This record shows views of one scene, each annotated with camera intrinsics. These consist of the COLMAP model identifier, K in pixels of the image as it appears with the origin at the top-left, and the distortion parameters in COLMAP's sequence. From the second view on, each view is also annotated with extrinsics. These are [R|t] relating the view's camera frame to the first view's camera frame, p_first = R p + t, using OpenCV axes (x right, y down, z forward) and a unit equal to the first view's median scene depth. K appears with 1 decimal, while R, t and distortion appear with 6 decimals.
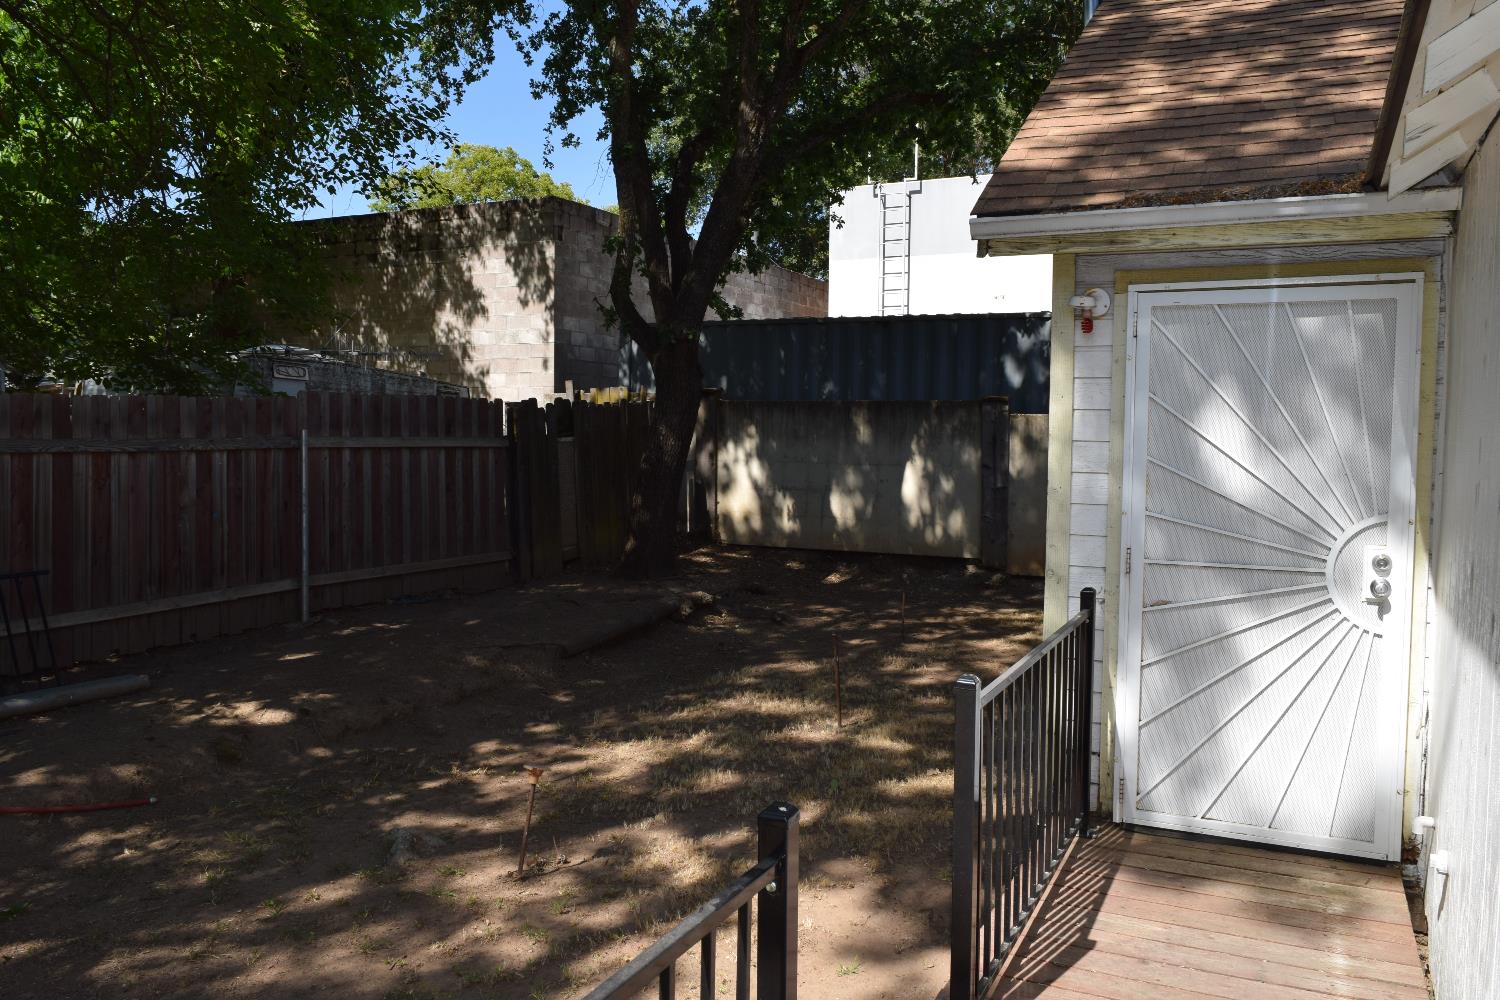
lens RADIAL K [[1160.0, 0, 748.0], [0, 1160.0, 492.6], [0, 0, 1]] dist [-0.019653, 0.012045]
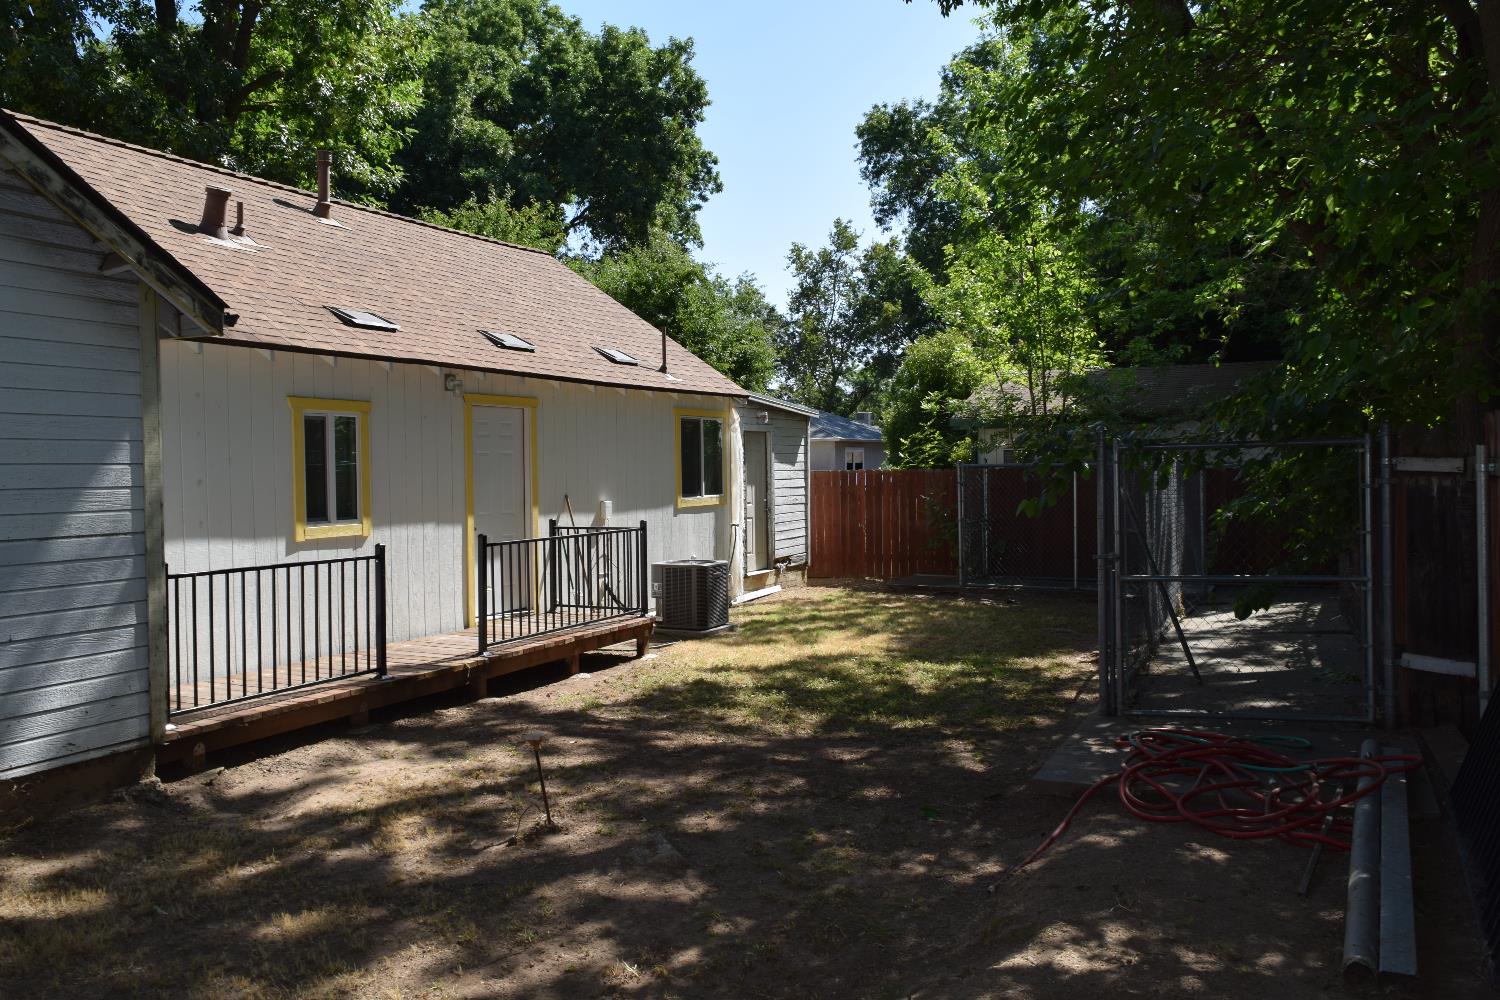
lens RADIAL K [[1175.8, 0, 738.2], [0, 1175.8, 494.8], [0, 0, 1]] dist [-0.015310, 0.005816]
pose [[-0.999993, 0.001041, 0.003523, -0.377234], [0.001307, 0.997068, 0.076504, -0.098844], [-0.003434, 0.076508, -0.997063, 2.074391]]
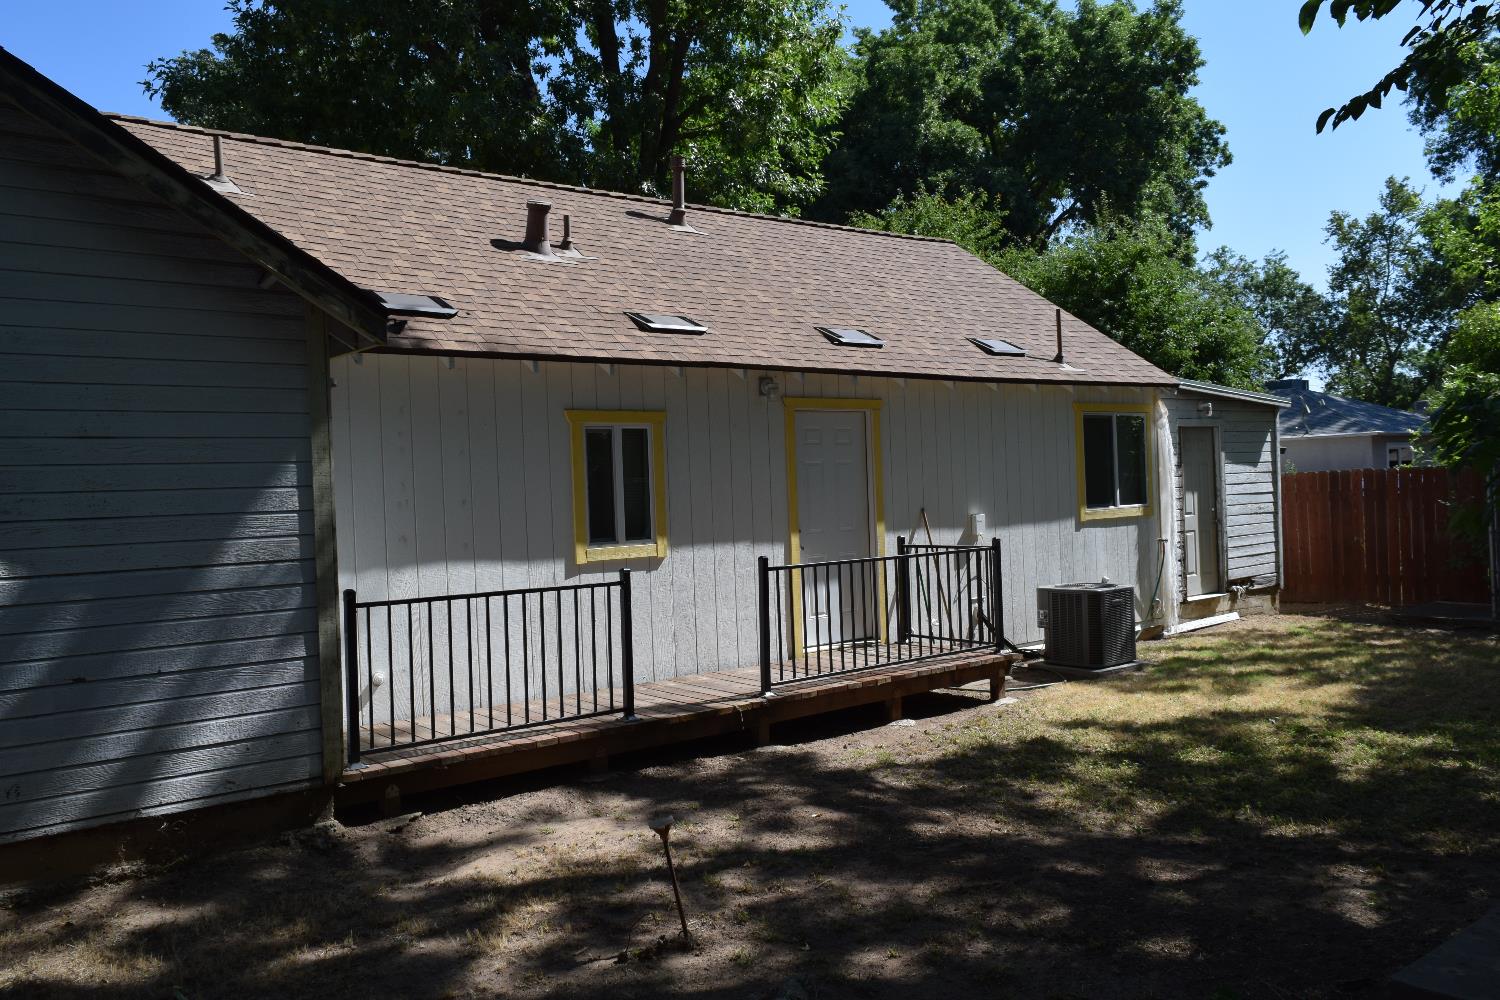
lens RADIAL K [[1160.0, 0, 748.0], [0, 1160.0, 492.6], [0, 0, 1]] dist [-0.019653, 0.012045]
pose [[-0.898380, 0.020565, 0.438737, -0.626959], [0.049650, 0.997256, 0.054921, -0.073839], [-0.436403, 0.071123, -0.896936, 1.697984]]
